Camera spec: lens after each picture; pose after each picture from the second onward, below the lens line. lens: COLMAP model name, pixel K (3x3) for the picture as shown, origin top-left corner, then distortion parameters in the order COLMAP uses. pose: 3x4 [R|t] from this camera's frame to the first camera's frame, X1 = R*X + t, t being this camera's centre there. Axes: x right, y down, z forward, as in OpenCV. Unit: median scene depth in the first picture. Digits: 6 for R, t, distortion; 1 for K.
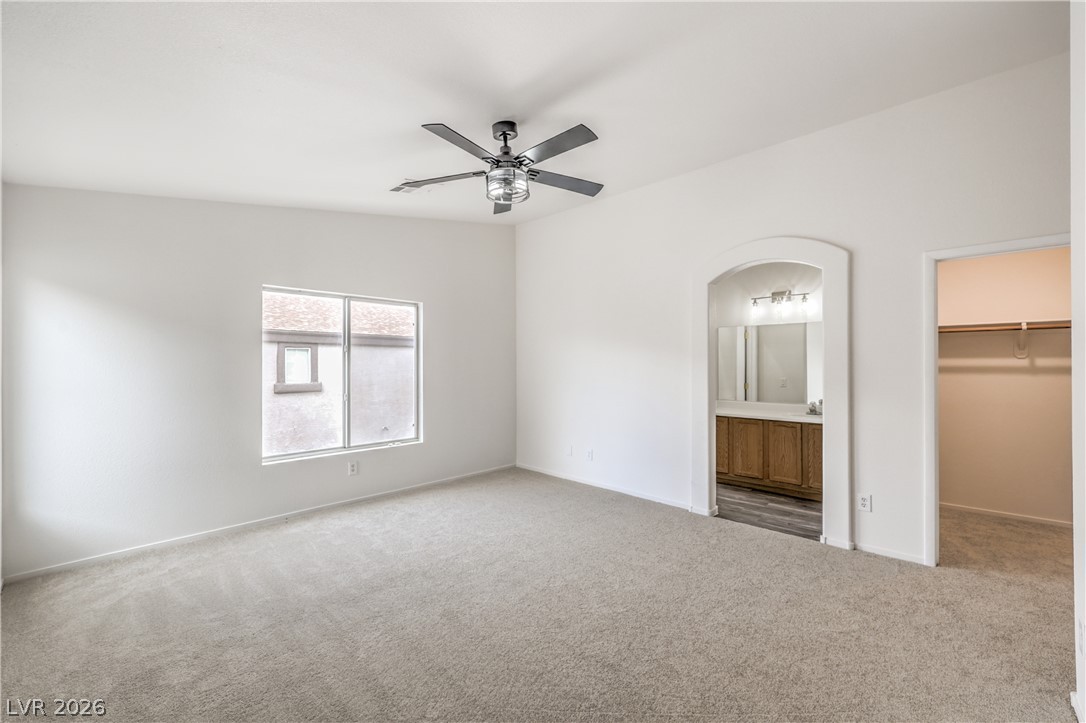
lens RADIAL K [[440.1, 0, 547.3], [0, 440.1, 360.3], [0, 0, 1]] dist [-0.001686, -0.000060]
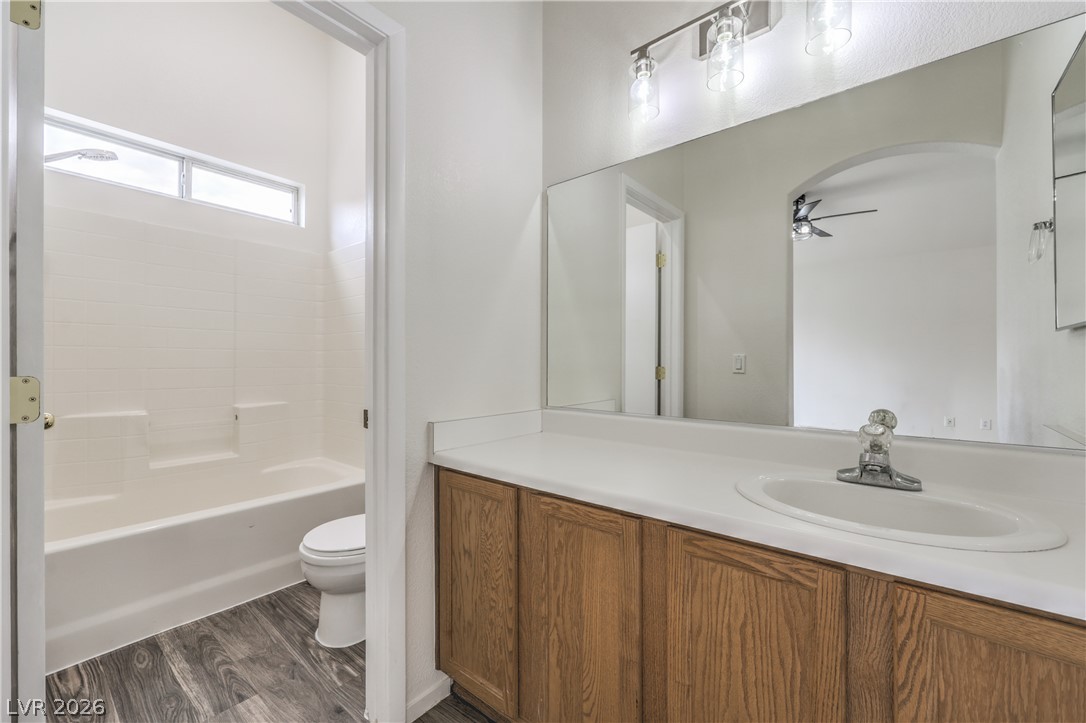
lens RADIAL K [[445.8, 0, 547.3], [0, 445.8, 380.7], [0, 0, 1]] dist [0.001007, 0.000234]
pose [[0.996766, -0.001909, 0.080335, 0.406633], [0.000667, 0.999880, 0.015490, 0.066160], [-0.080355, -0.015387, 0.996648, 0.755085]]
